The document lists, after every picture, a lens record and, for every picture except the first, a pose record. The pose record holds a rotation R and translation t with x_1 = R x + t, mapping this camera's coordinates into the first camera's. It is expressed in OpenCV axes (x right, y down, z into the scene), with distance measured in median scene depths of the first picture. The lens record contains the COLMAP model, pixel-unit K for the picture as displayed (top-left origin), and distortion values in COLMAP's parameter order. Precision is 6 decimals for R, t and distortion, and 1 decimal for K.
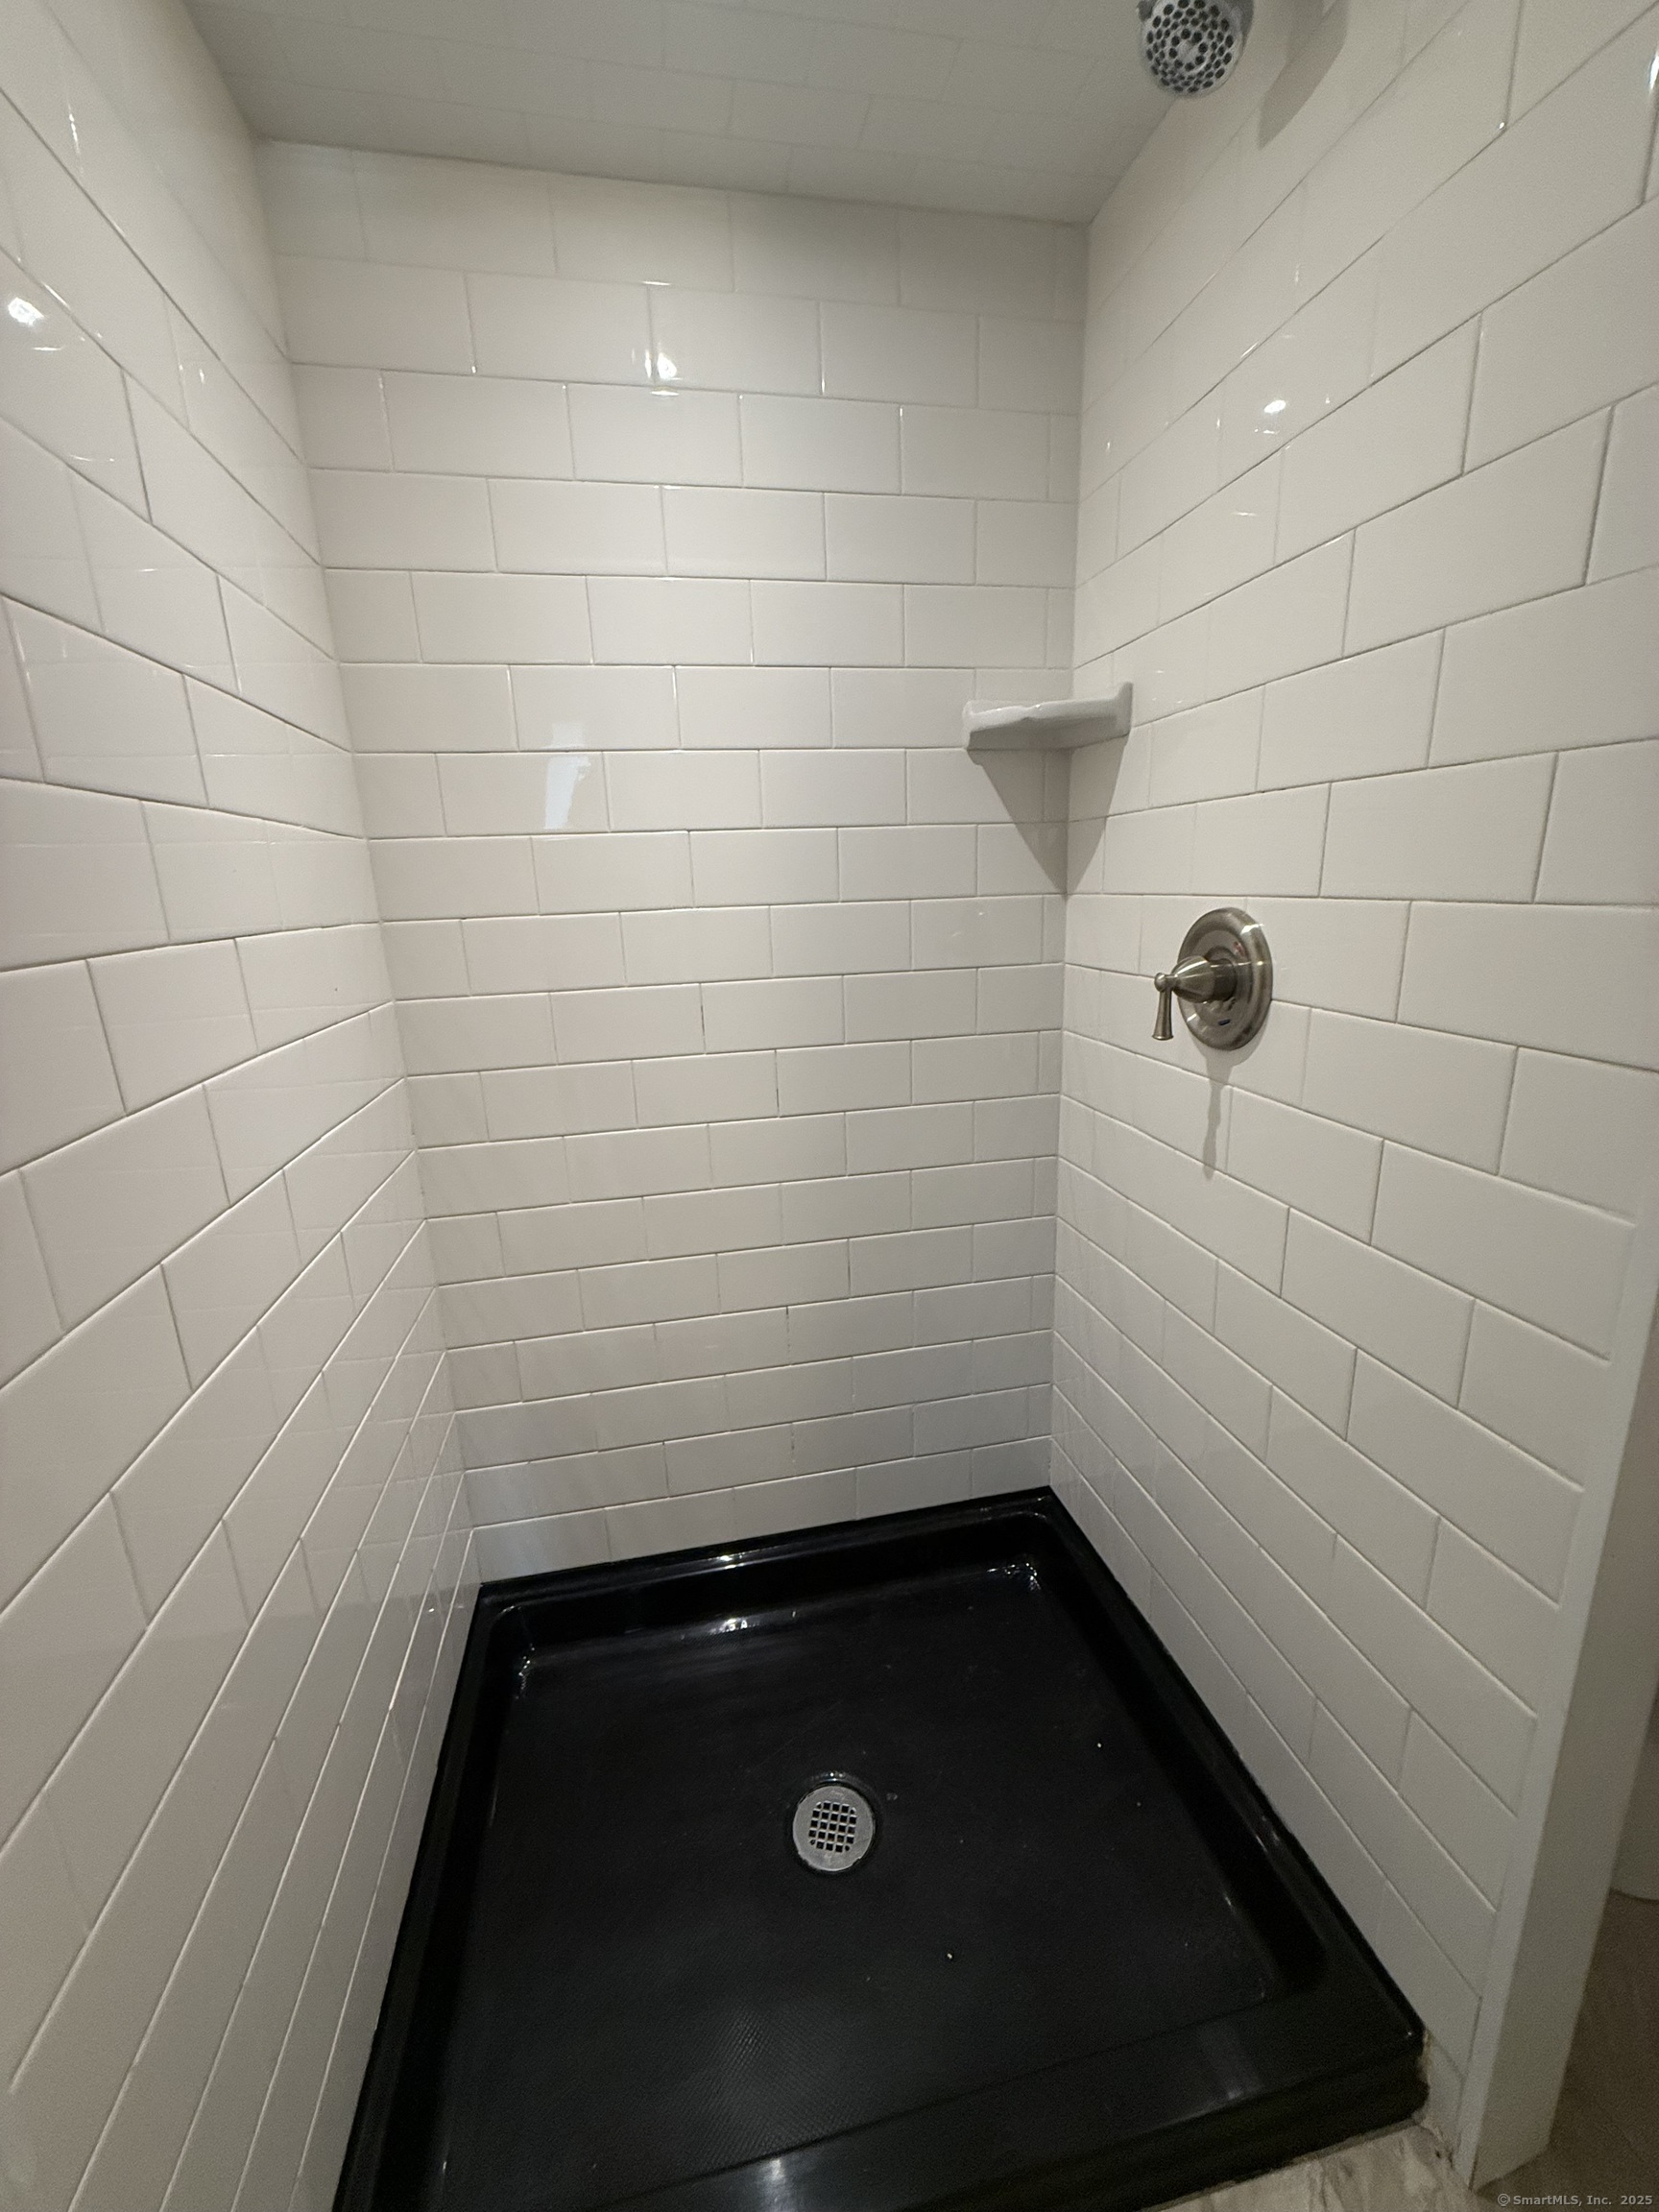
lens RADIAL K [[888.5, 0, 828.5], [0, 888.5, 1107.5], [0, 0, 1]] dist [0.006569, -0.000857]
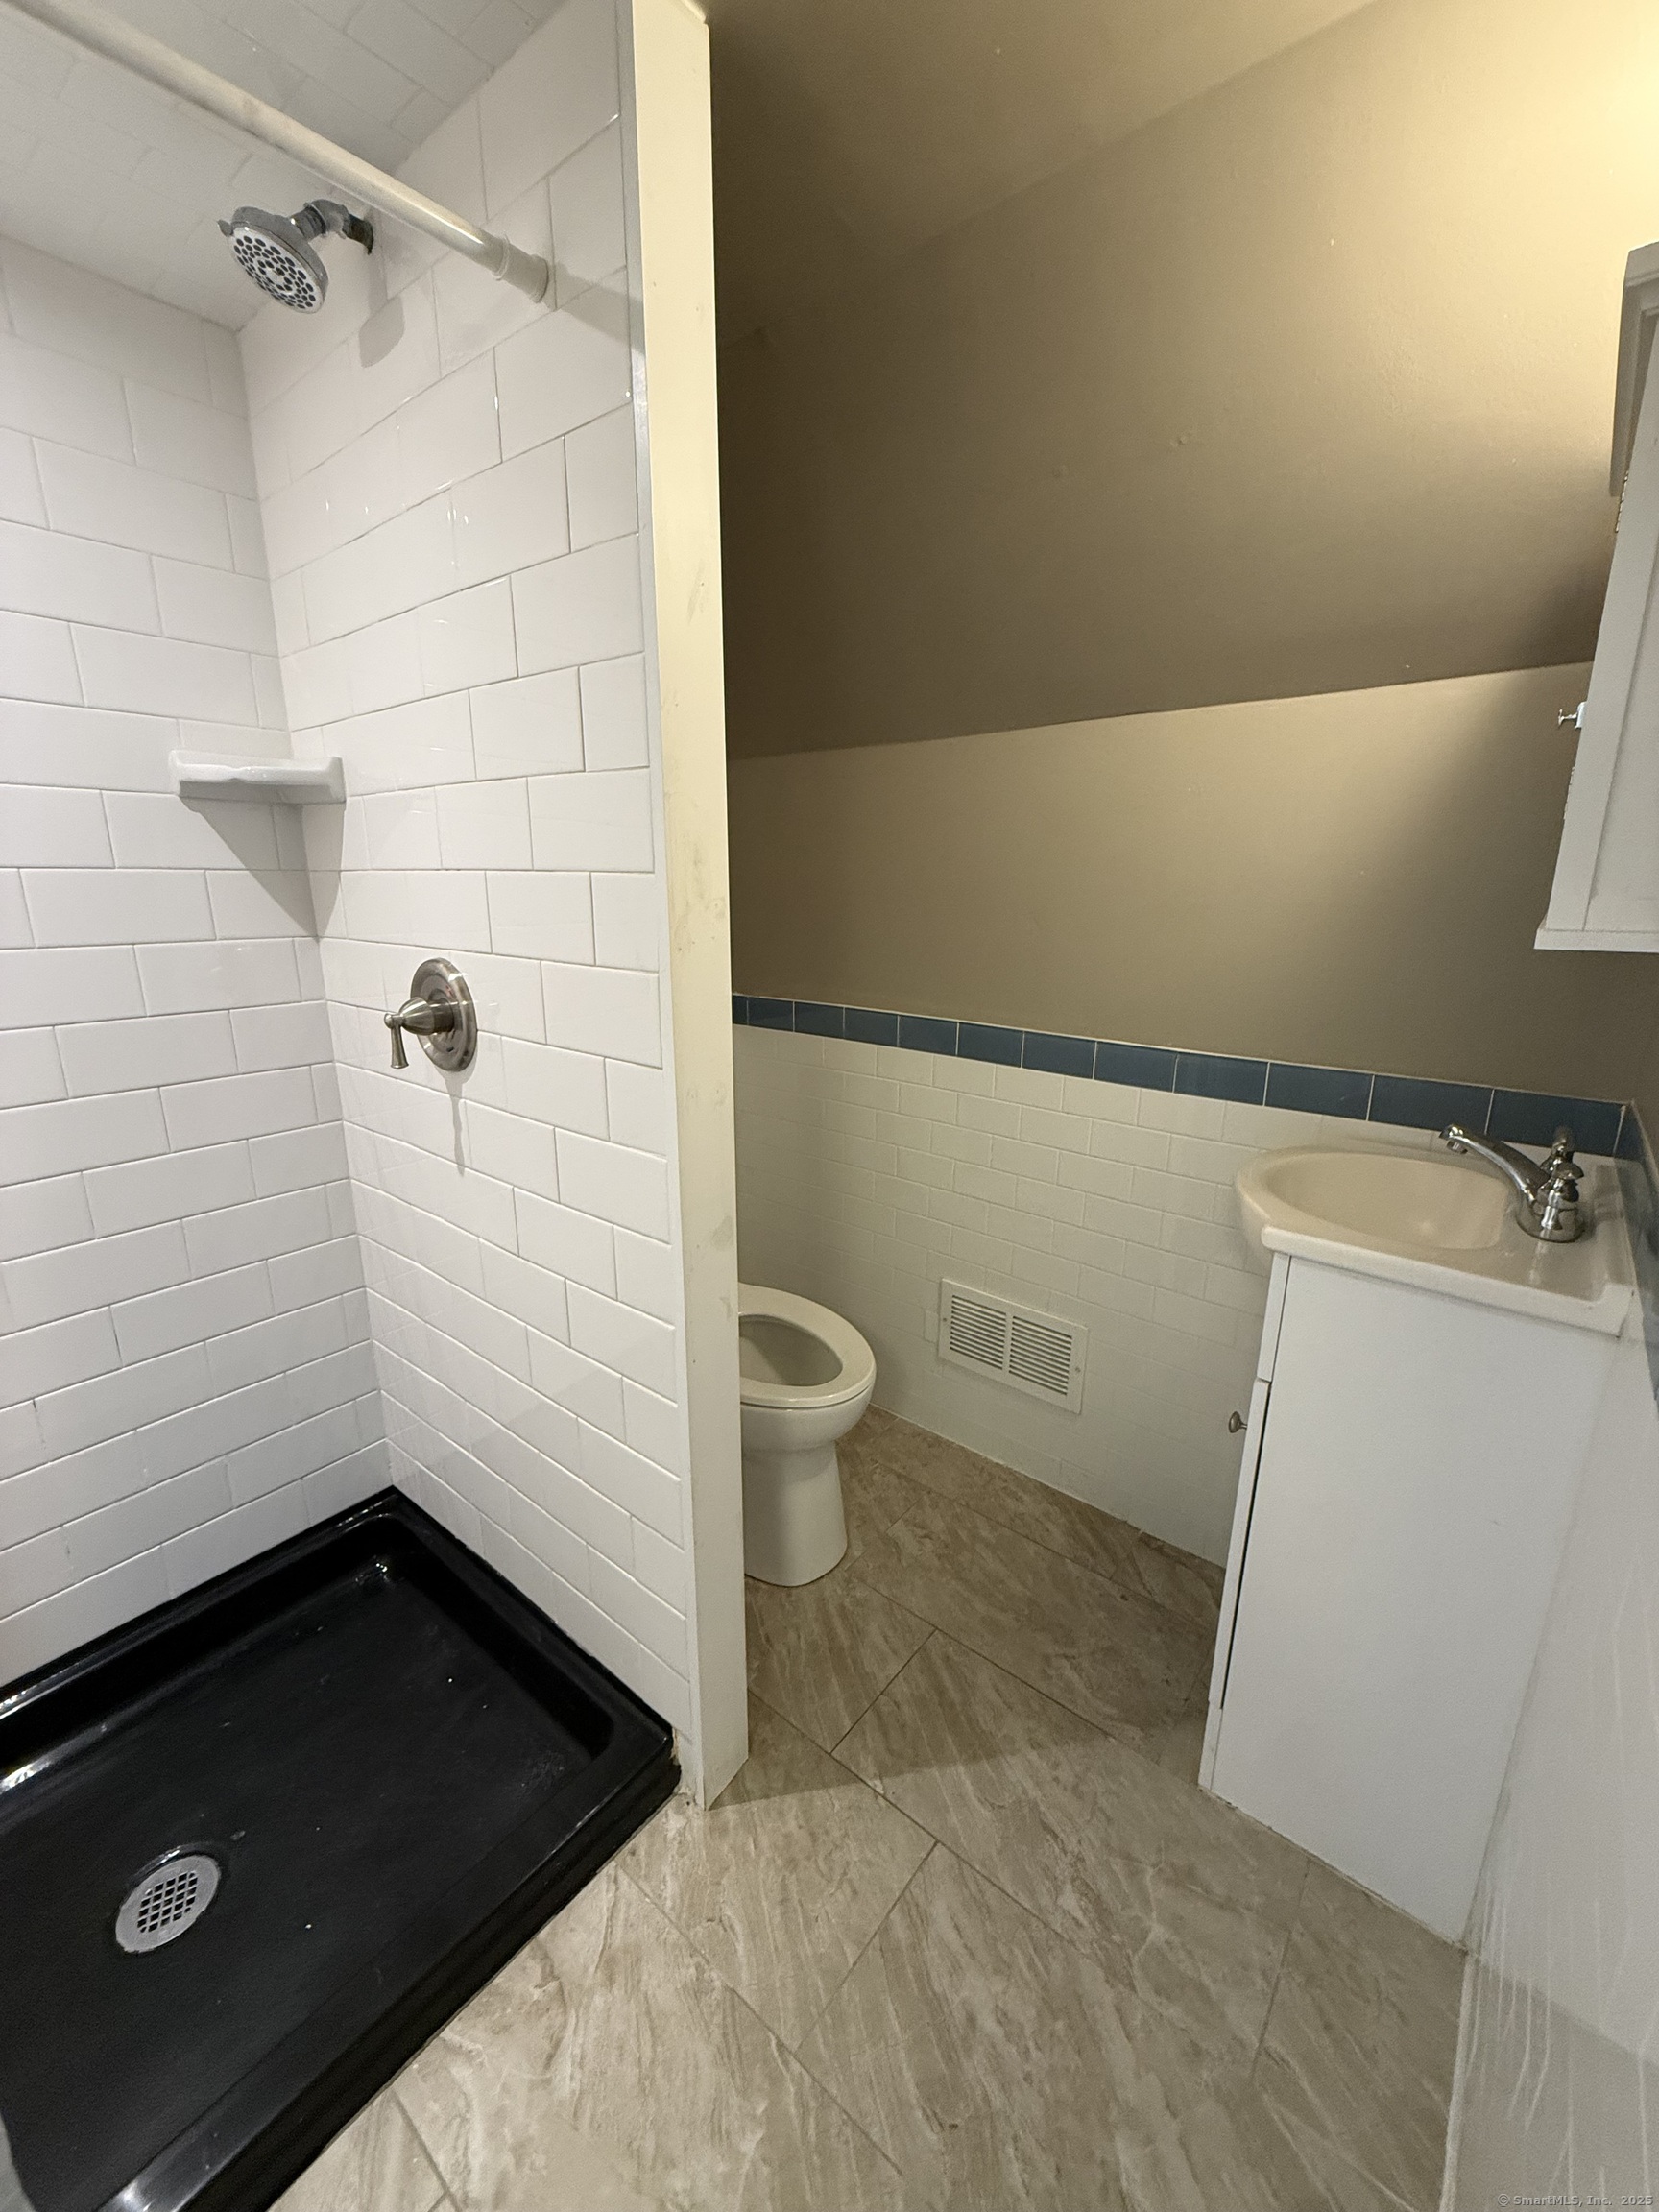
lens RADIAL K [[888.5, 0, 827.9], [0, 888.5, 1106.7], [0, 0, 1]] dist [0.006569, -0.000857]
pose [[0.774939, -0.118978, 0.620736, 0.069739], [0.126070, 0.991484, 0.032652, 0.009641], [-0.619335, 0.052953, 0.783339, -0.294724]]
